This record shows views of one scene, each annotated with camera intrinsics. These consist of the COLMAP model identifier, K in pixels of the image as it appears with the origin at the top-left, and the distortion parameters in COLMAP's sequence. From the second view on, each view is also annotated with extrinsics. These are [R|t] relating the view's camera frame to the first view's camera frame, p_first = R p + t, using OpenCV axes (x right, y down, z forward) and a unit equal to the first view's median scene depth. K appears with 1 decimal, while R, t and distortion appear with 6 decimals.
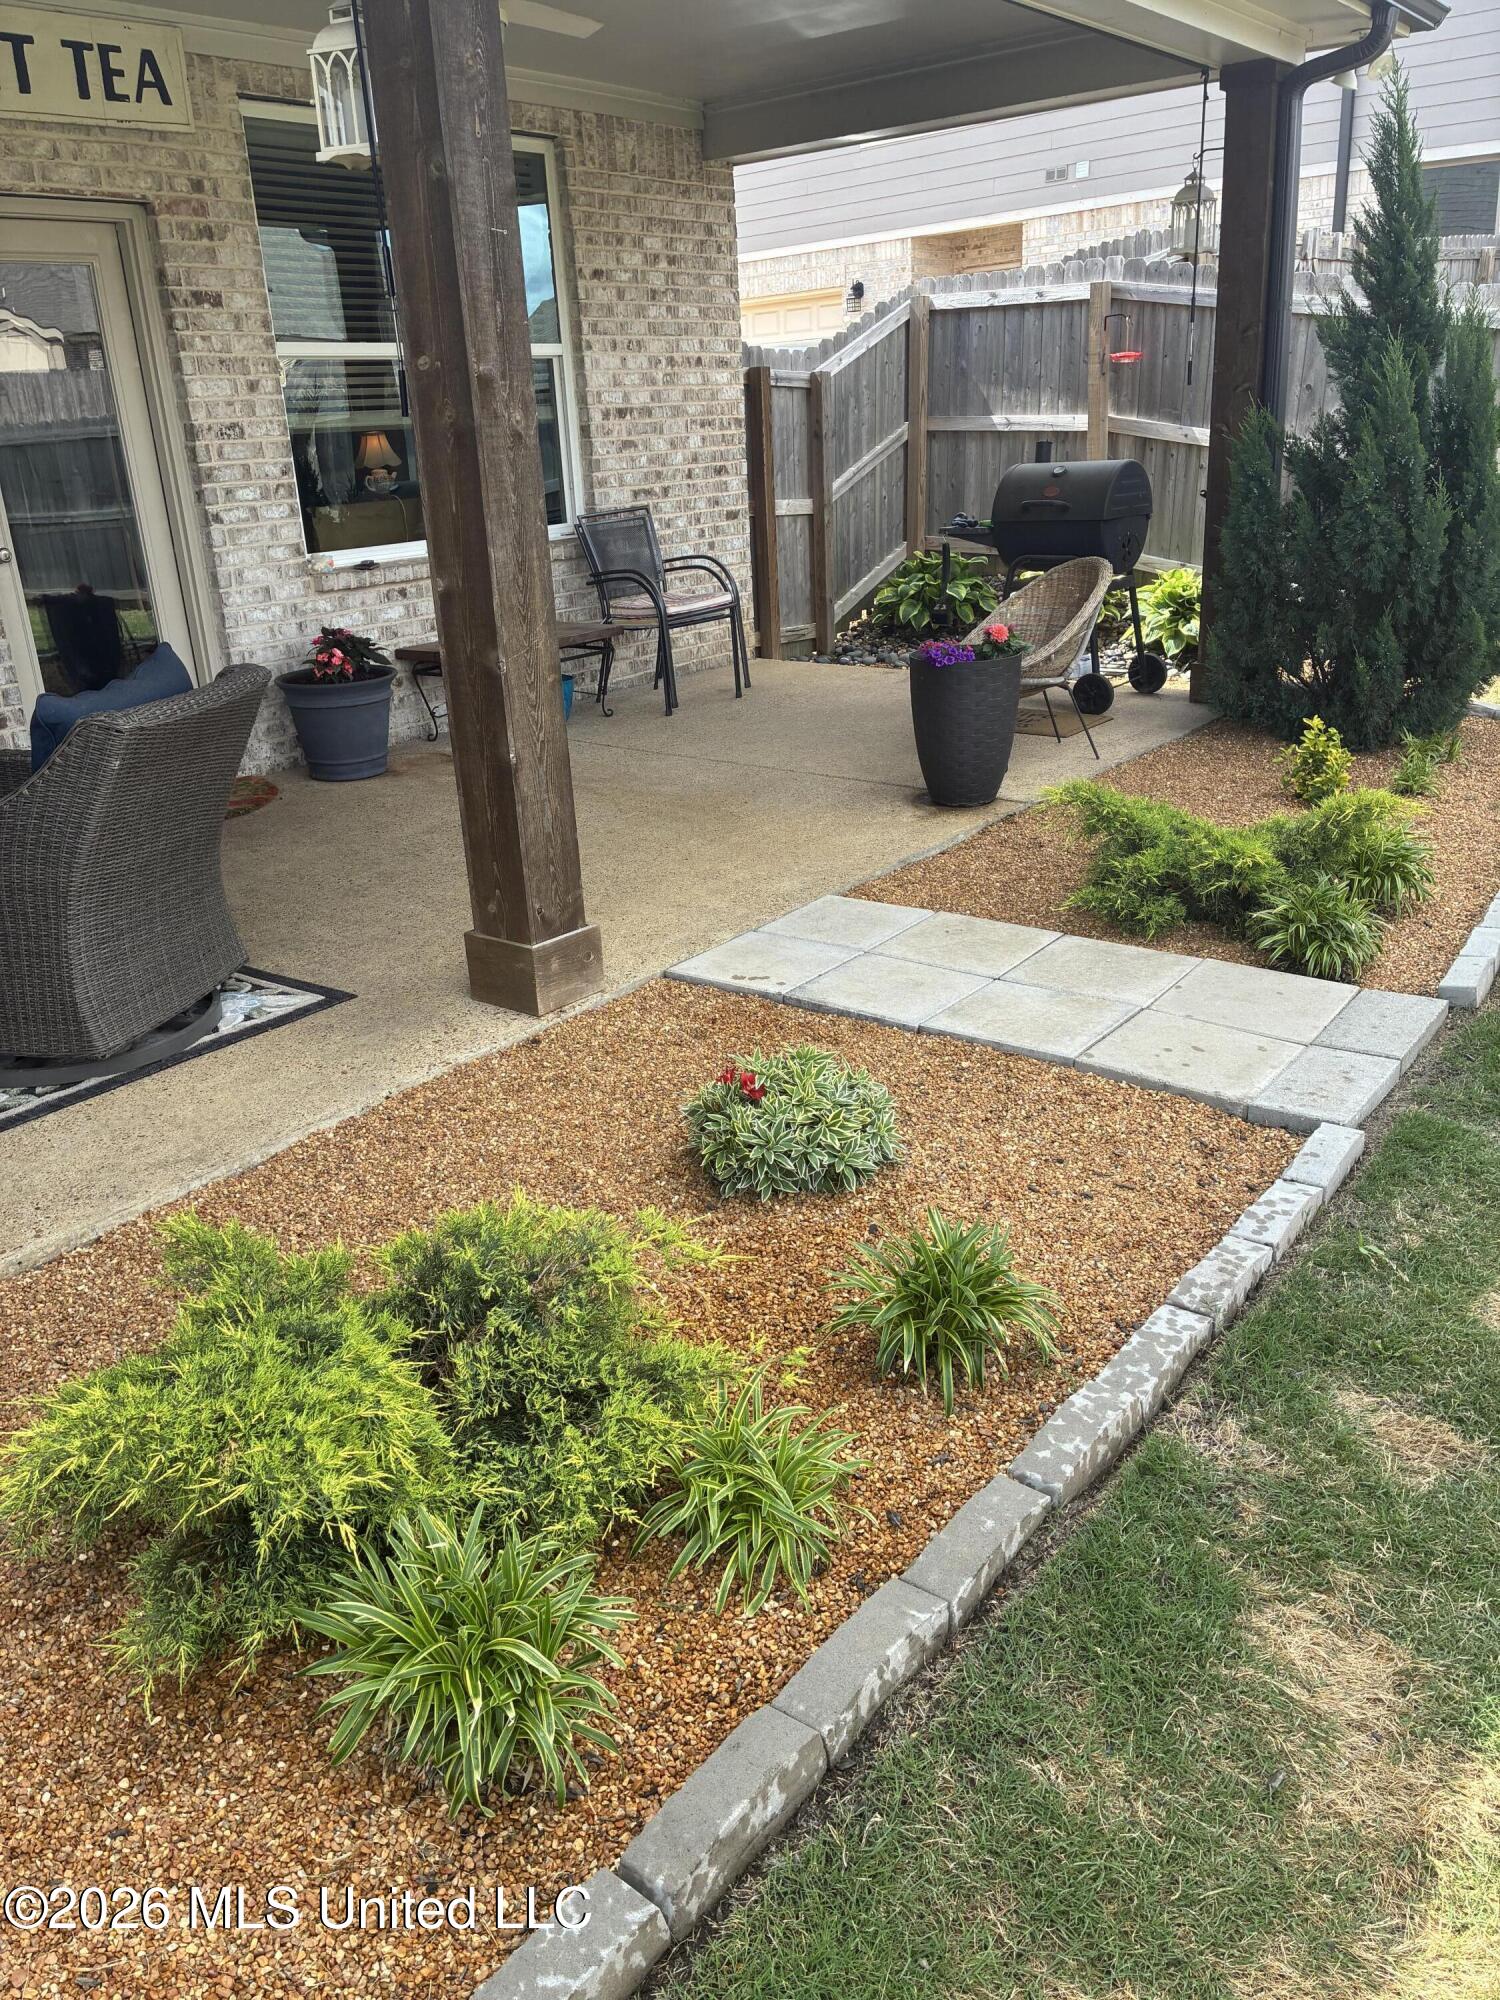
lens RADIAL K [[1511.4, 0, 741.9], [0, 1511.4, 991.3], [0, 0, 1]] dist [0.043549, -0.040590]
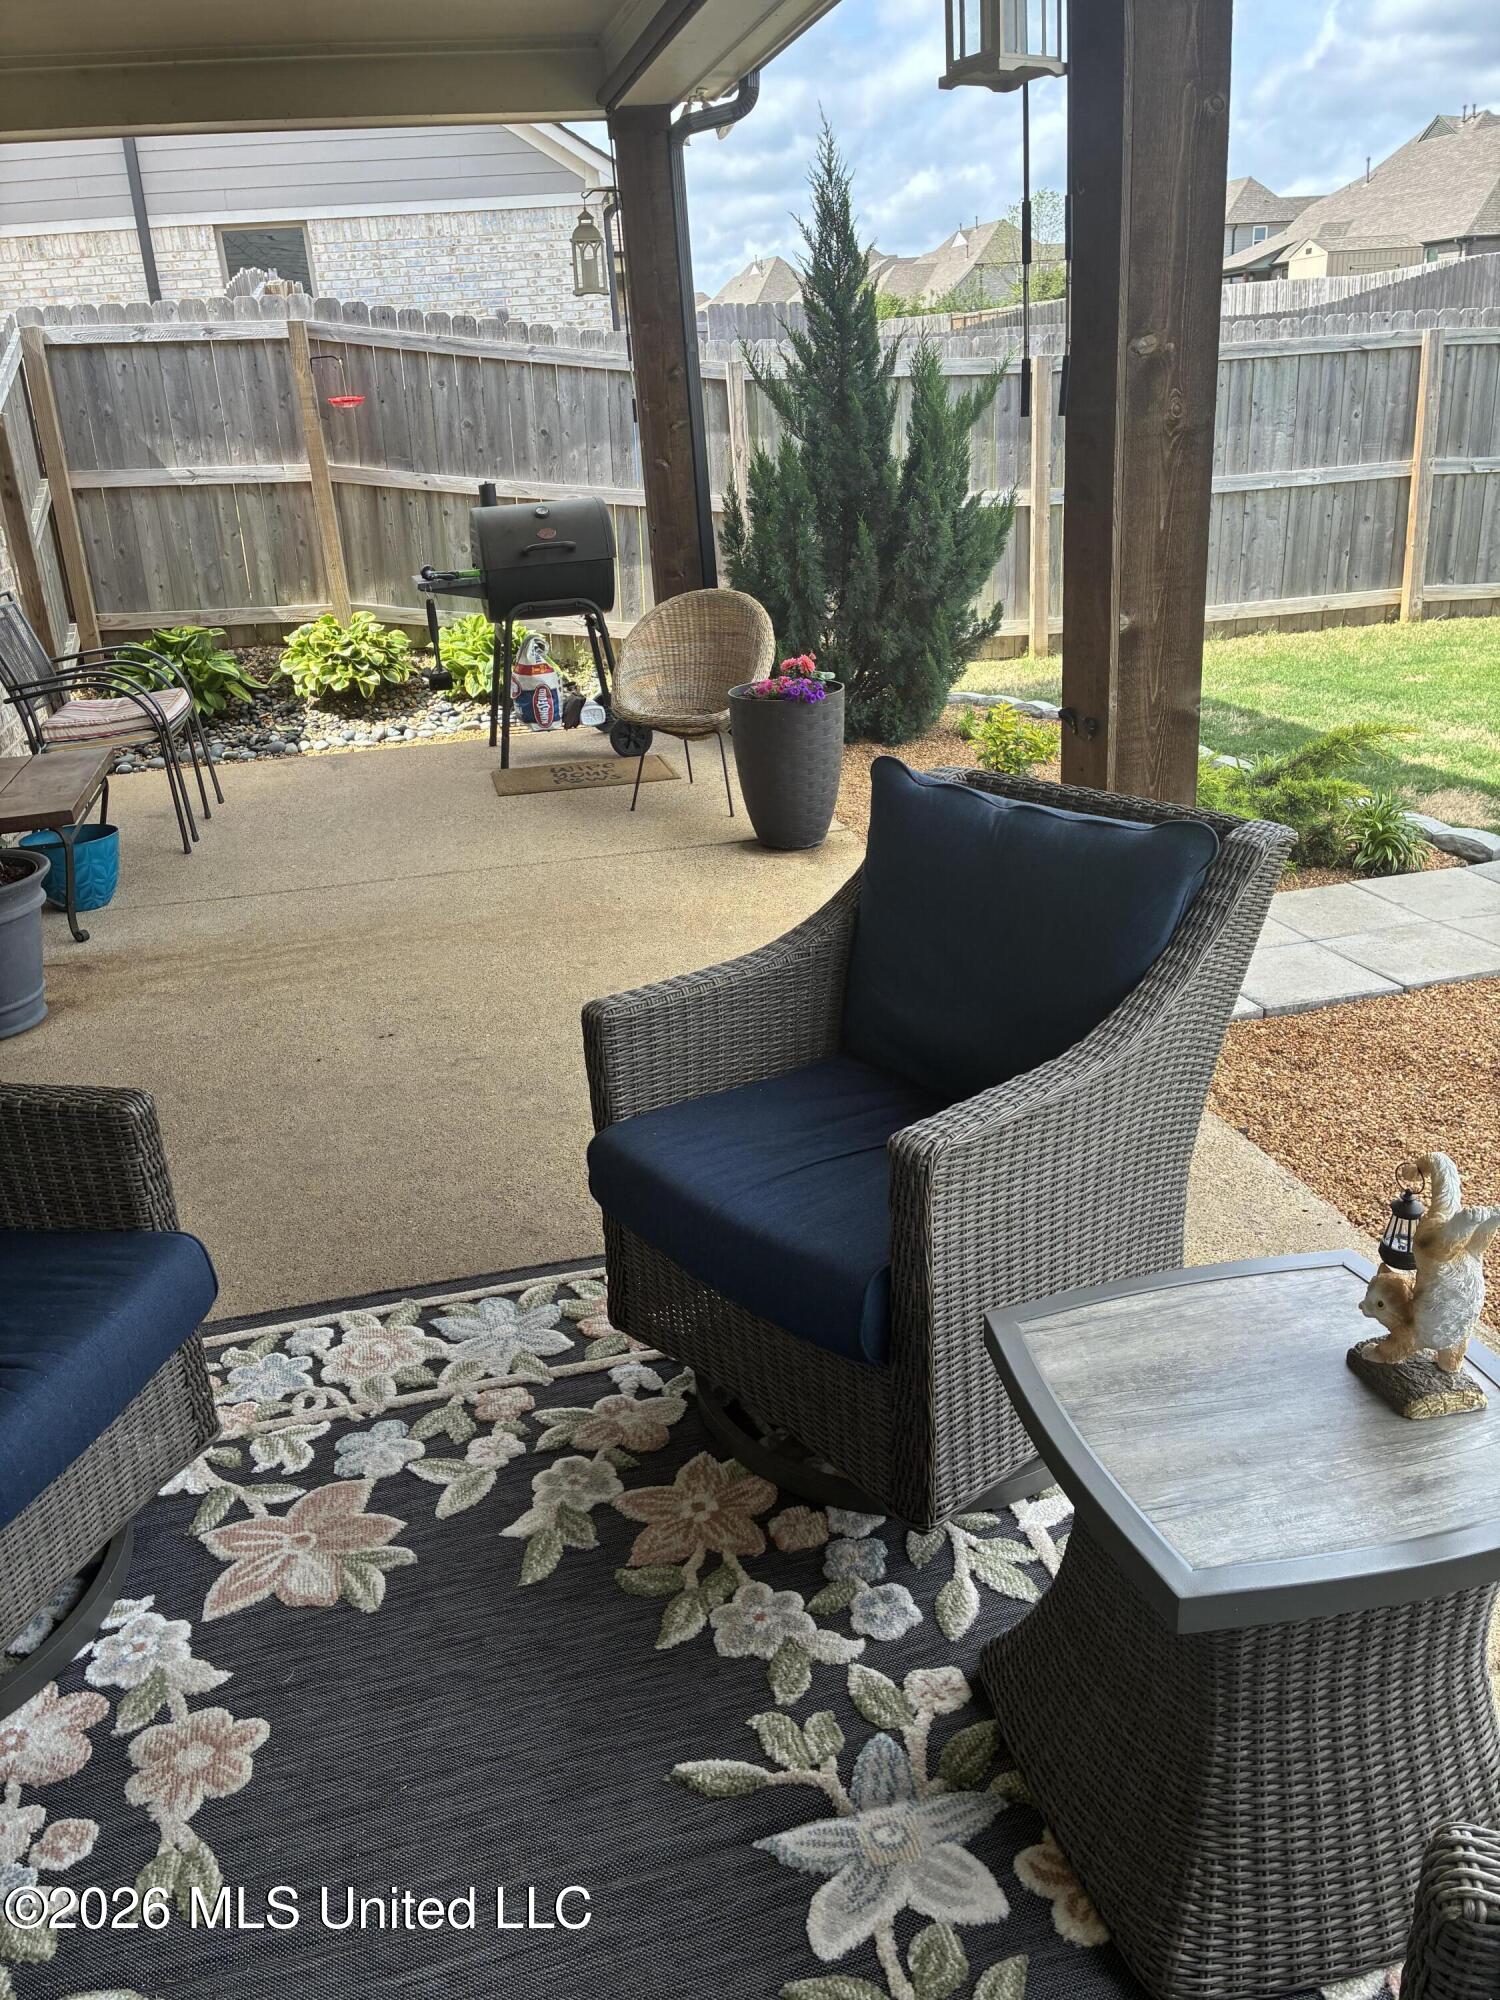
lens RADIAL K [[1511.4, 0, 741.9], [0, 1511.4, 991.3], [0, 0, 1]] dist [0.043549, -0.040590]
pose [[0.610801, -0.279013, 0.740996, -0.916014], [0.310156, 0.945379, 0.100310, -0.215431], [-0.728509, 0.168555, 0.663975, 0.614645]]
